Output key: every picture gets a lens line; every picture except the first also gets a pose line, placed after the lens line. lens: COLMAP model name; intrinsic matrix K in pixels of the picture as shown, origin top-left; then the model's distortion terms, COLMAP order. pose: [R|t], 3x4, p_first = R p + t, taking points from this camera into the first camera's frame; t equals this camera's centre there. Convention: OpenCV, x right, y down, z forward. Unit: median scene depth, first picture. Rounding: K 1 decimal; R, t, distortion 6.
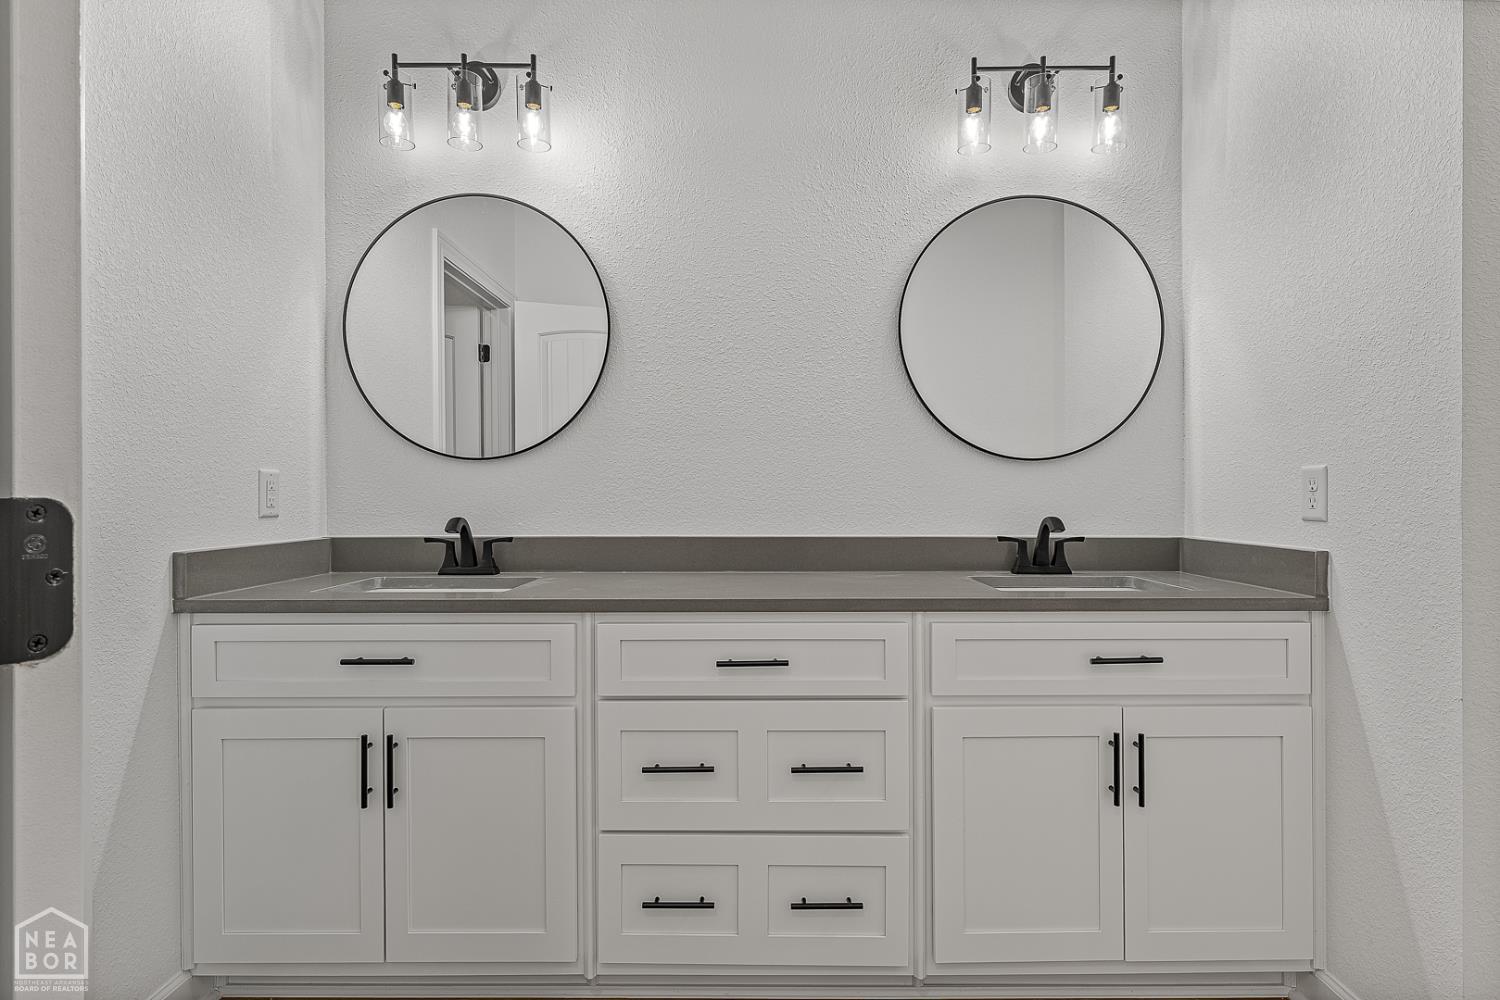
lens RADIAL K [[775.8, 0, 747.0], [0, 775.8, 494.7], [0, 0, 1]] dist [0.000424, -0.000762]
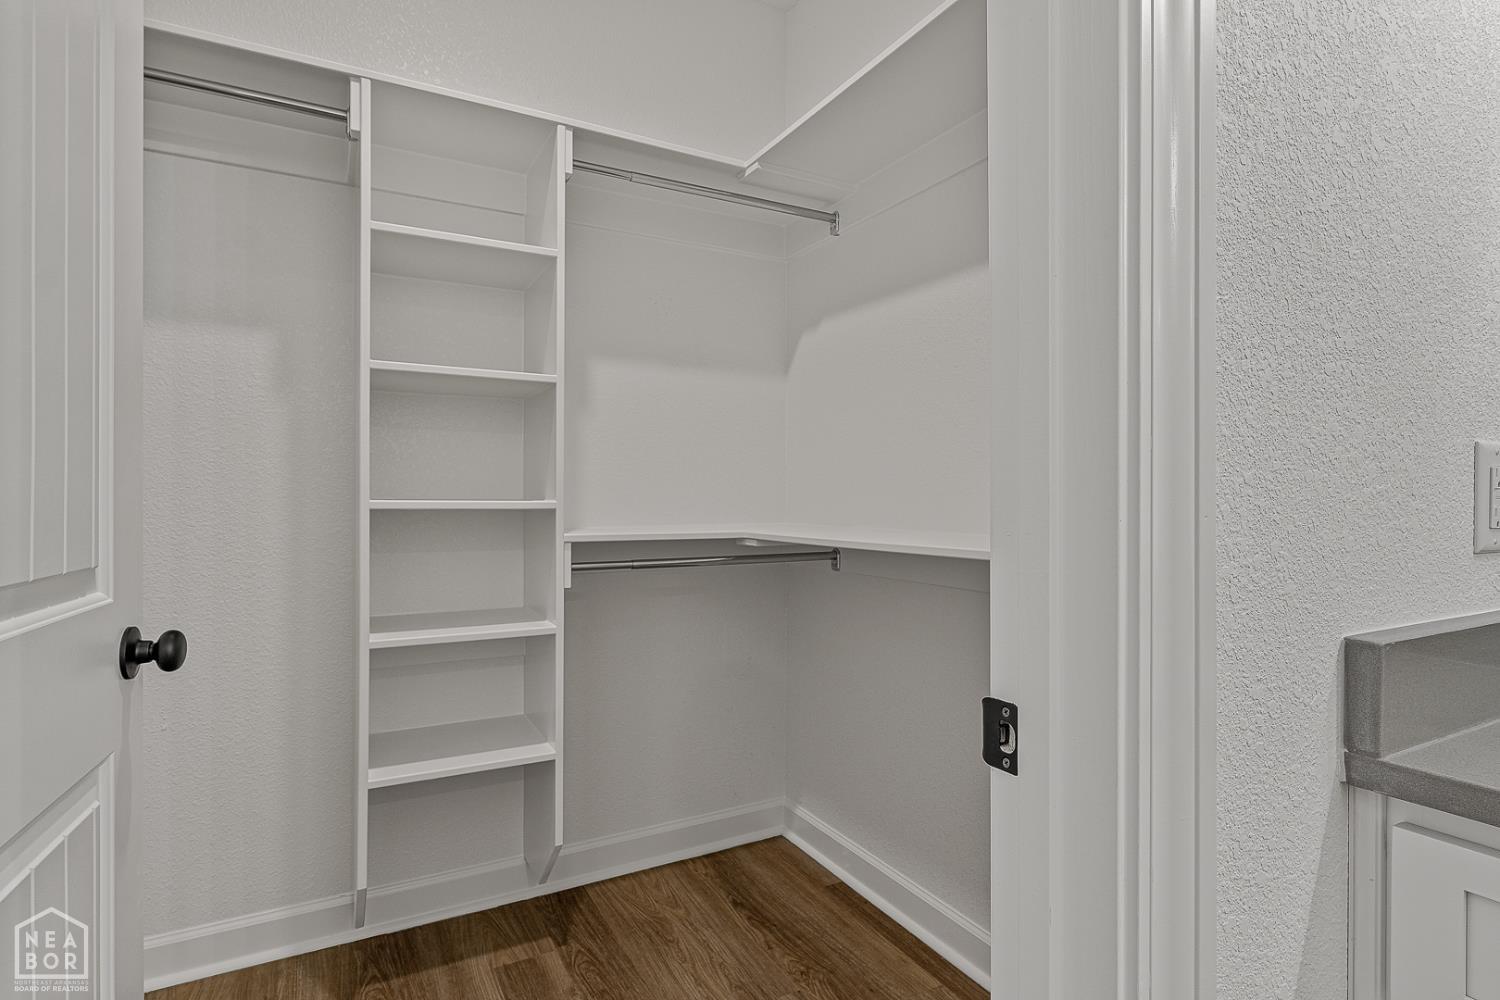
lens RADIAL K [[784.4, 0, 723.6], [0, 784.4, 492.0], [0, 0, 1]] dist [0.000087, -0.000024]
pose [[0.493868, 0.006059, -0.869516, -0.539258], [-0.010047, 0.999949, 0.001261, -0.000921], [0.869479, 0.008113, 0.493904, 0.501021]]
